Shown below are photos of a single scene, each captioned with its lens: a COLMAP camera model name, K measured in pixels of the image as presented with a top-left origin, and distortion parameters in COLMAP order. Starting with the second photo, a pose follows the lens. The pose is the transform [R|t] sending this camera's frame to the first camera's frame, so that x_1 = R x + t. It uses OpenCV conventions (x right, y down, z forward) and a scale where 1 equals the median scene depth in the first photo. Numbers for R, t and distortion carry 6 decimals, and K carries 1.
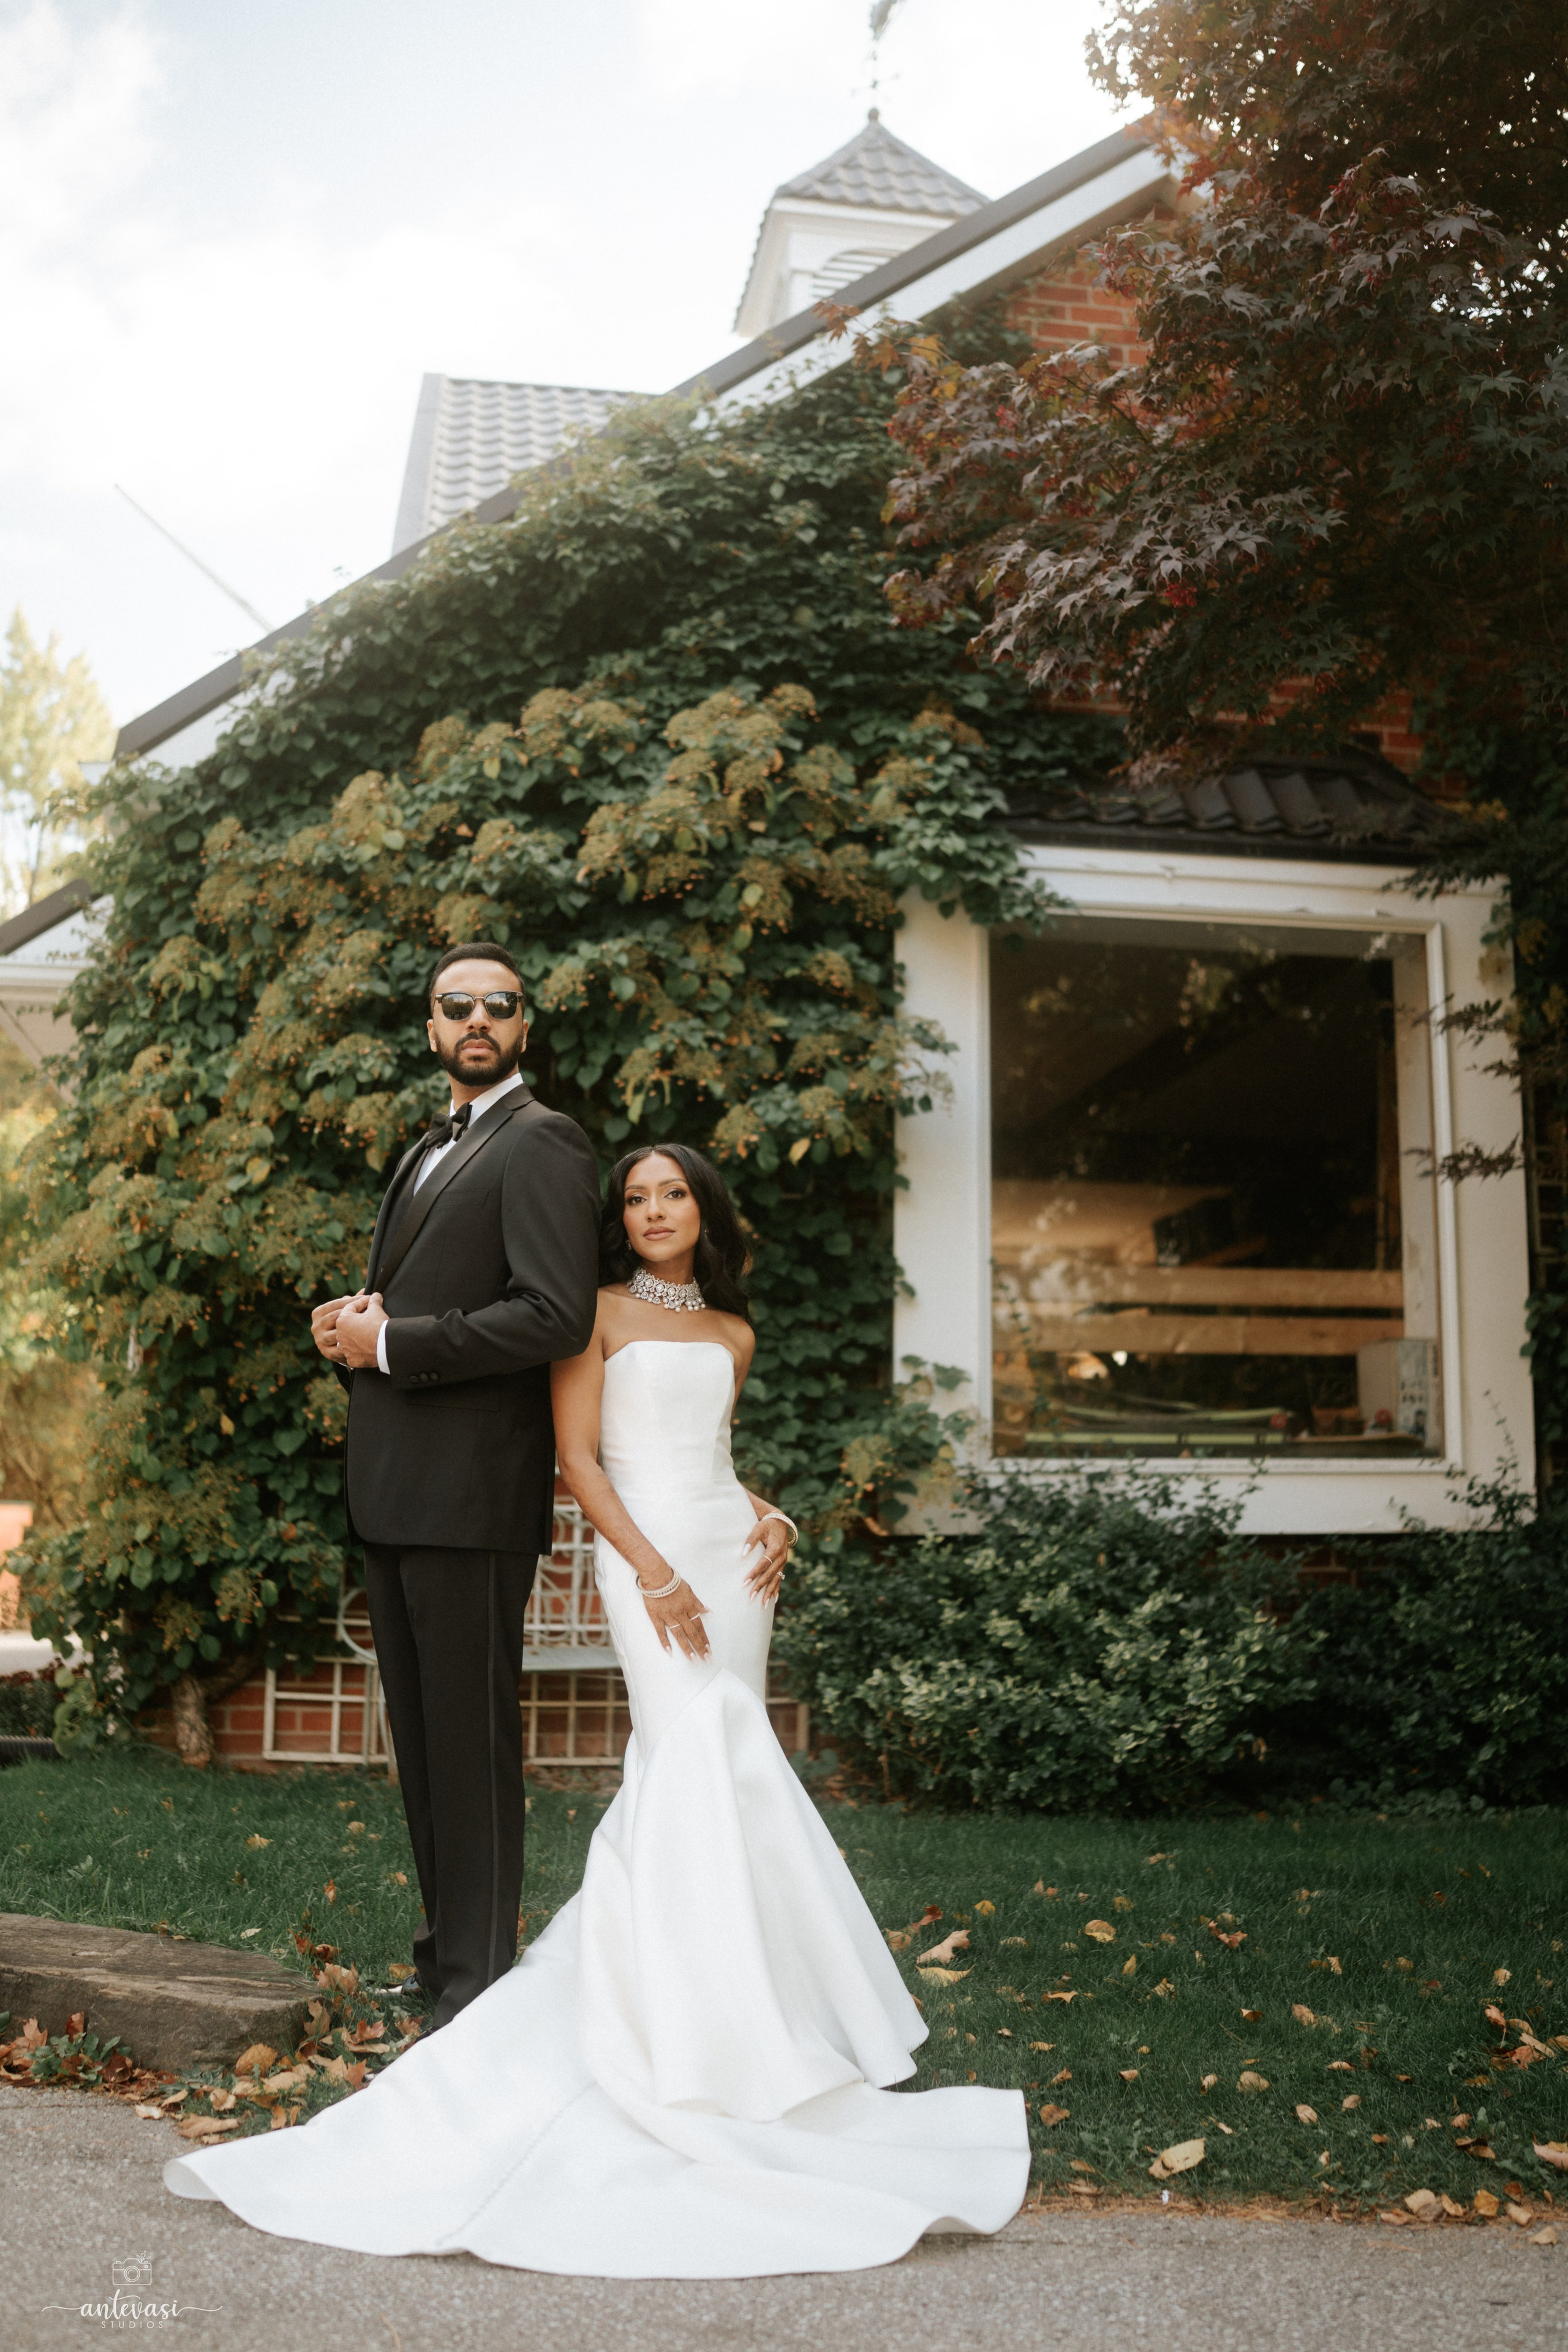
lens RADIAL K [[2240.2, 0, 784.0], [0, 2240.2, 1176.0], [0, 0, 1]] dist [-0.190914, 0.202264]
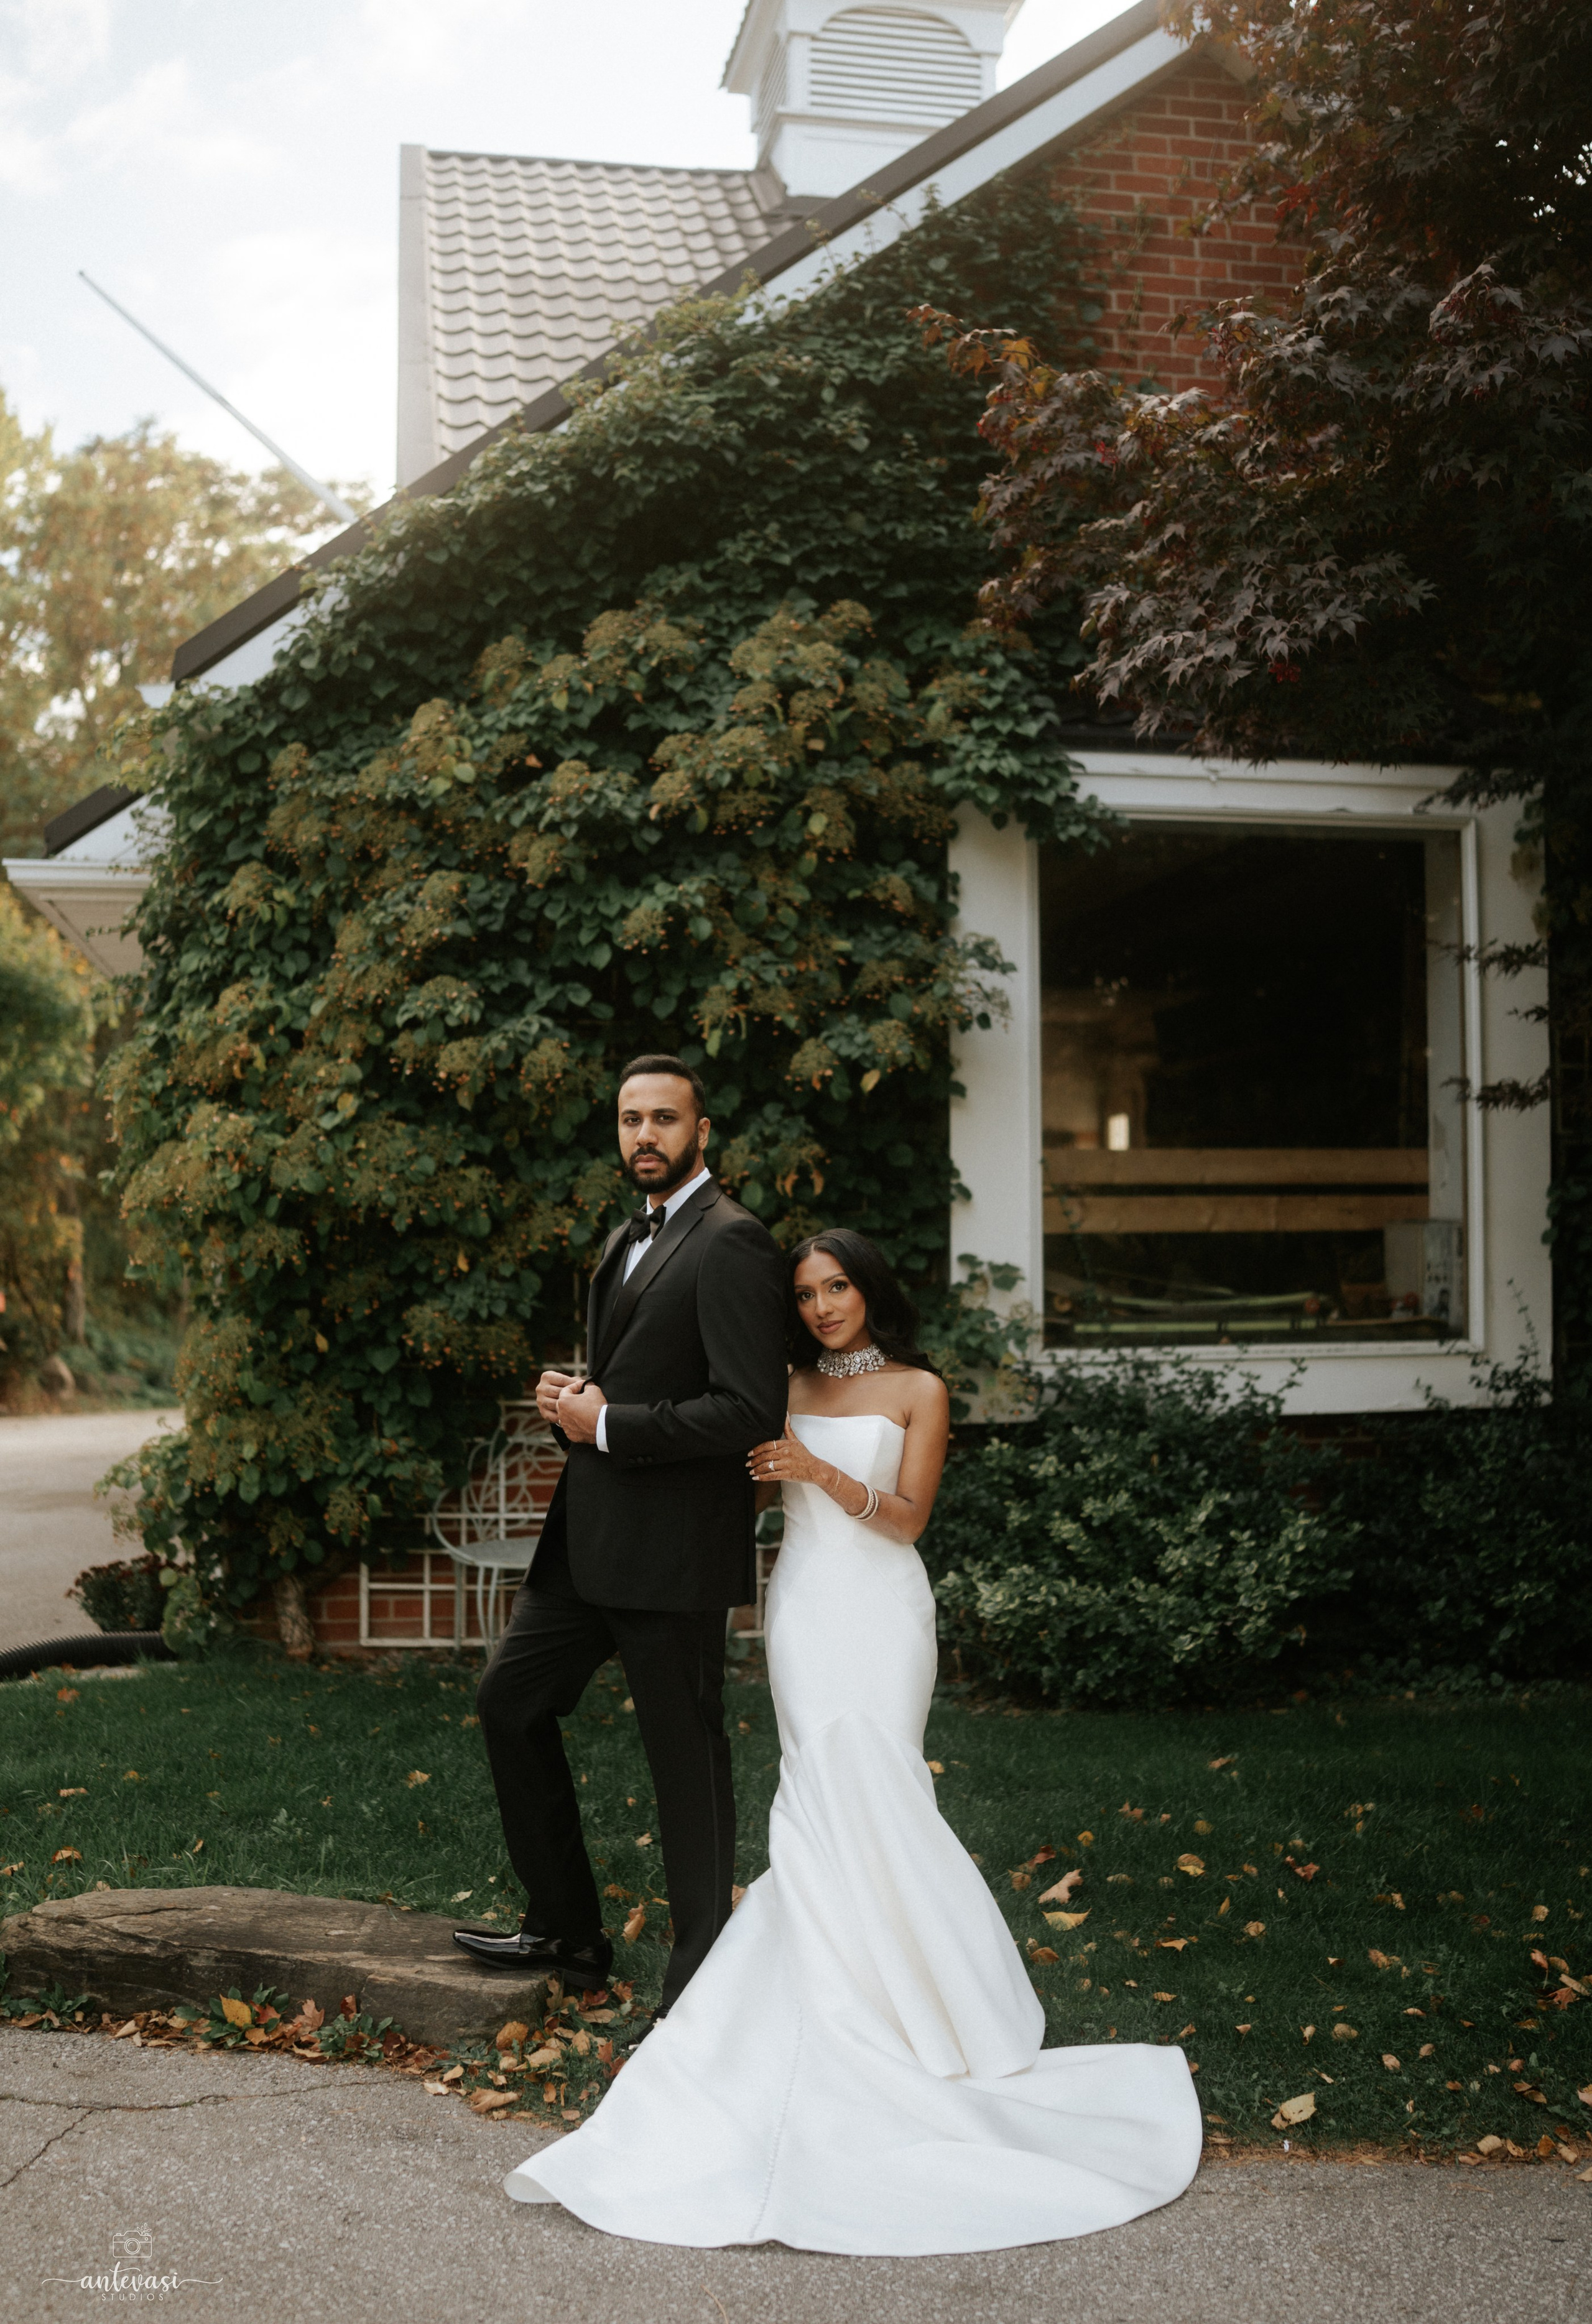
lens RADIAL K [[2353.5, 0, 791.7], [0, 2353.5, 1197.0], [0, 0, 1]] dist [-0.192709, 0.208143]
pose [[0.999573, -0.013703, 0.025796, -0.056191], [0.009971, 0.990152, 0.139639, -0.106306], [-0.027455, -0.139323, 0.989866, -0.089500]]
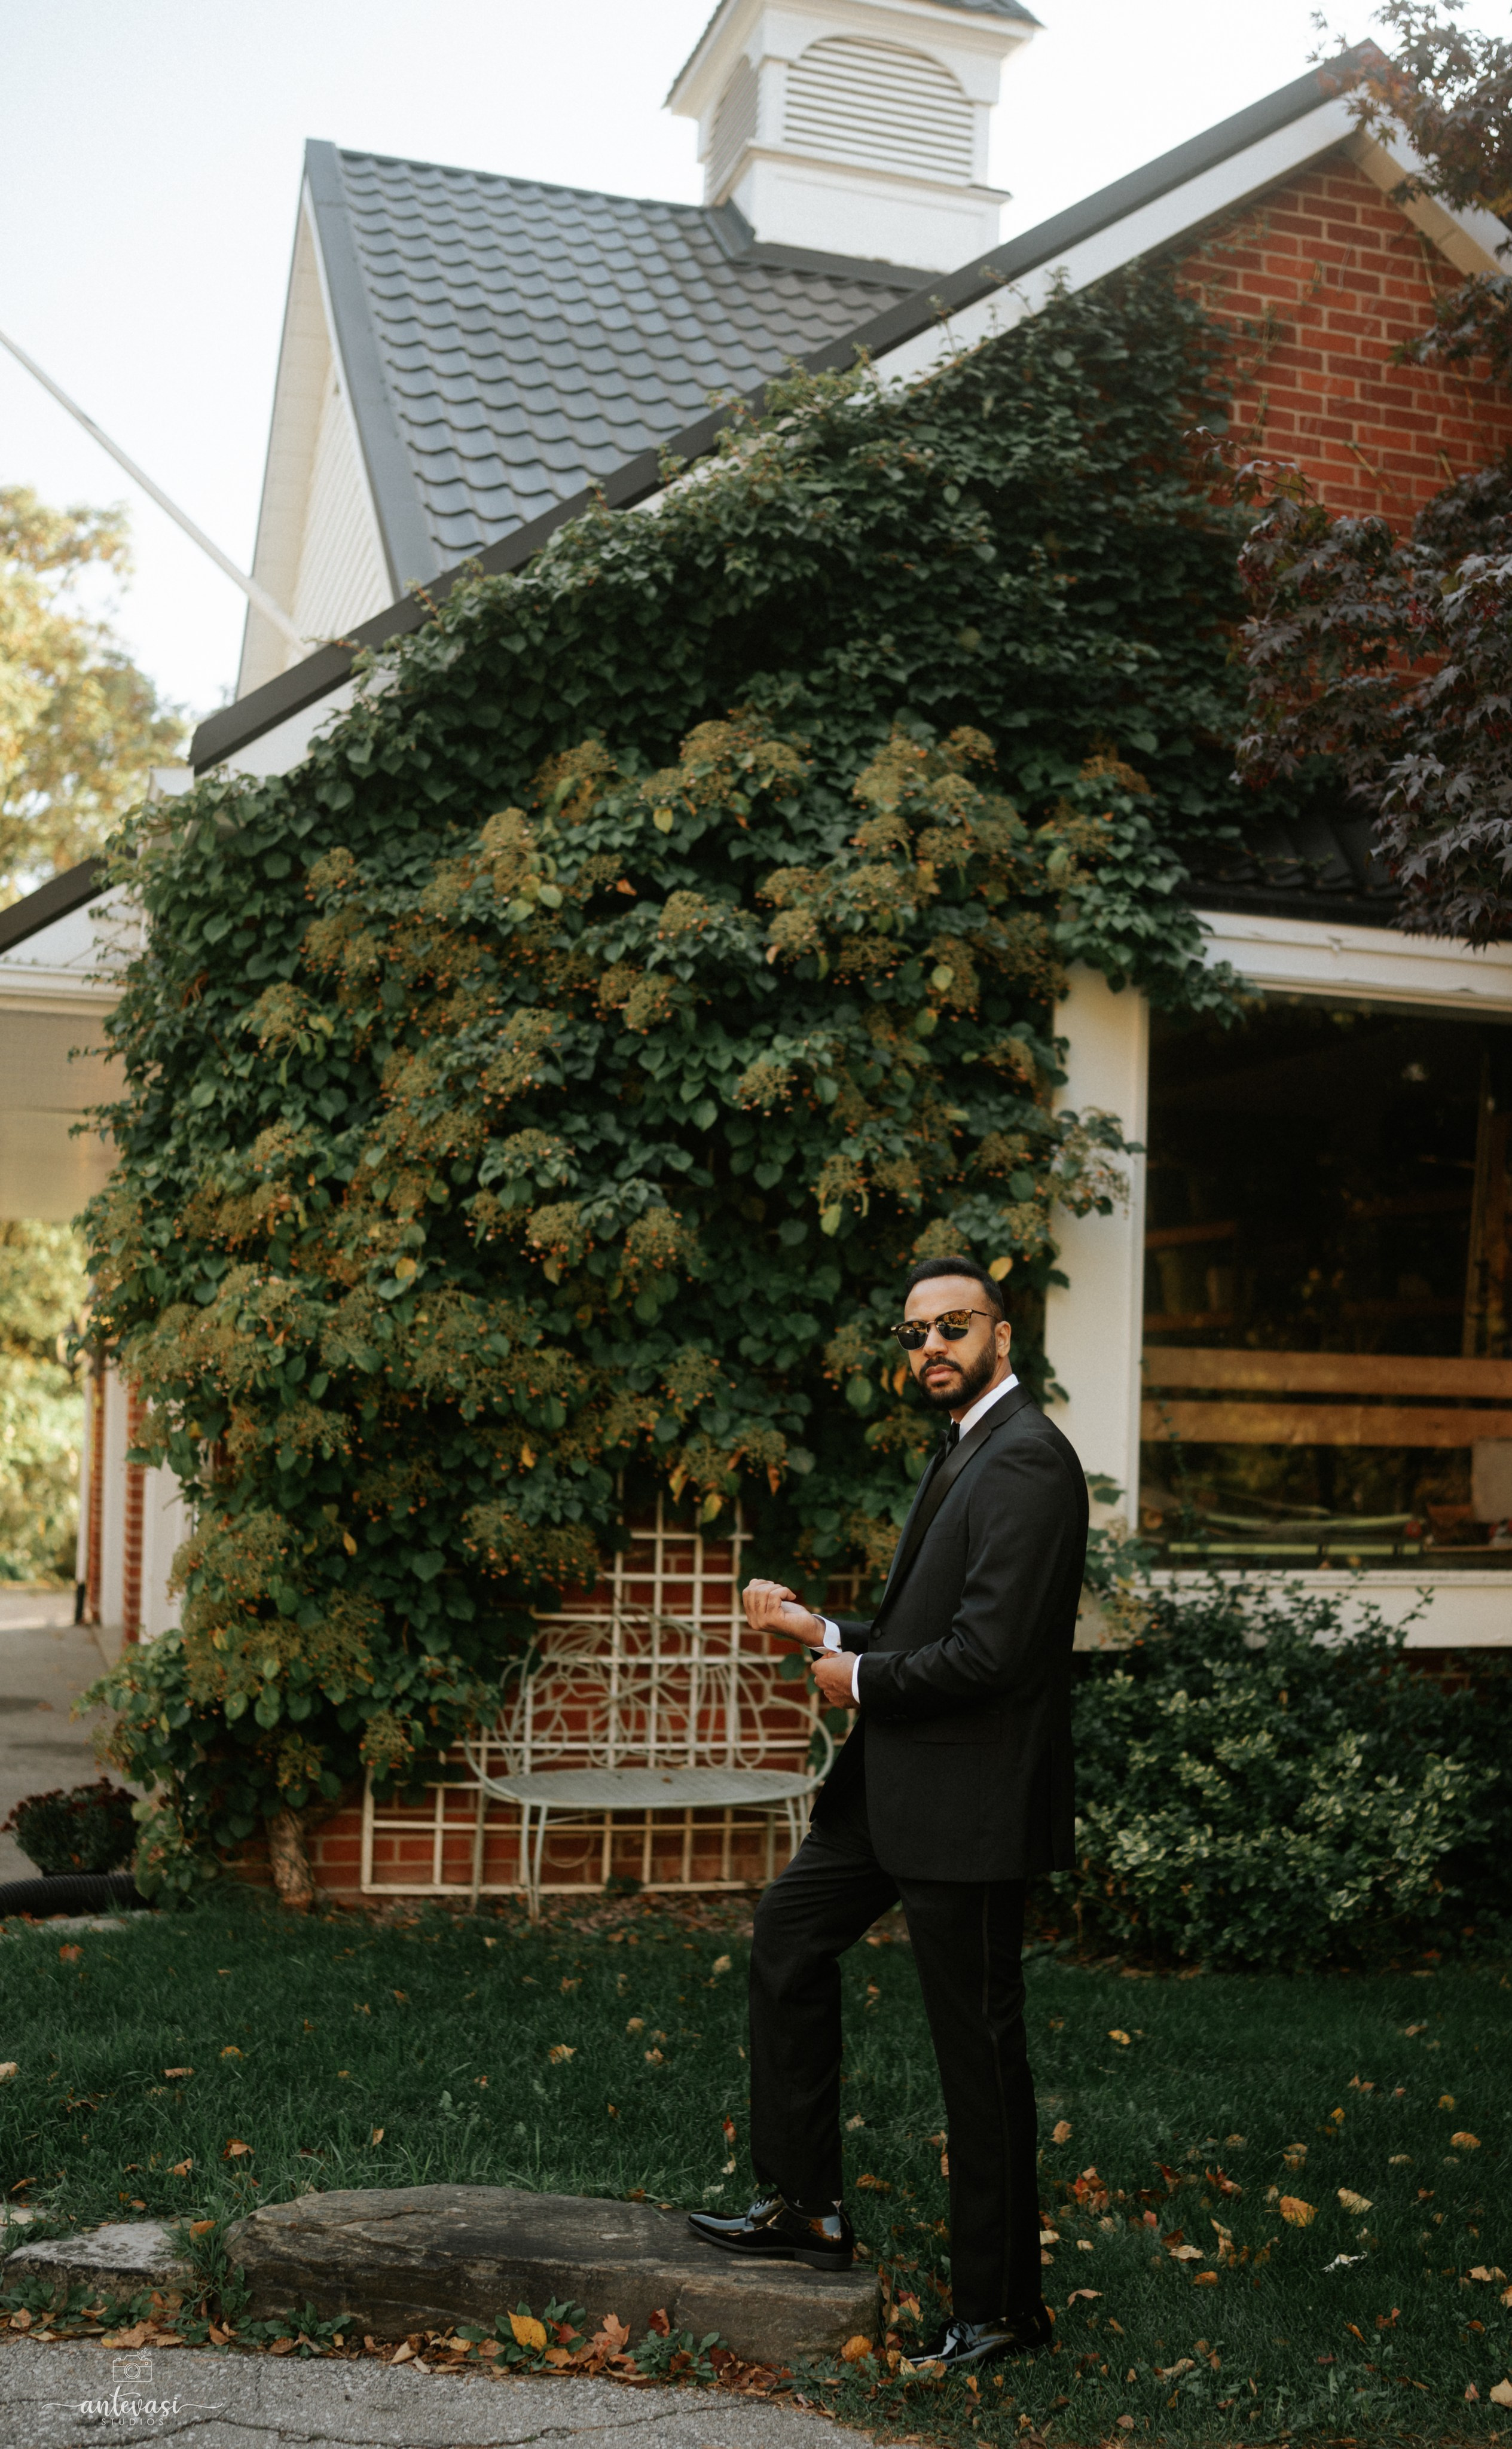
lens RADIAL K [[2685.0, 0, 897.0], [0, 2685.0, 1368.6], [0, 0, 1]] dist [-0.196704, 0.211017]
pose [[0.984023, 0.022407, 0.176625, -0.222440], [-0.047285, 0.989313, 0.137929, -0.117476], [-0.171647, -0.144077, 0.974566, -0.088752]]
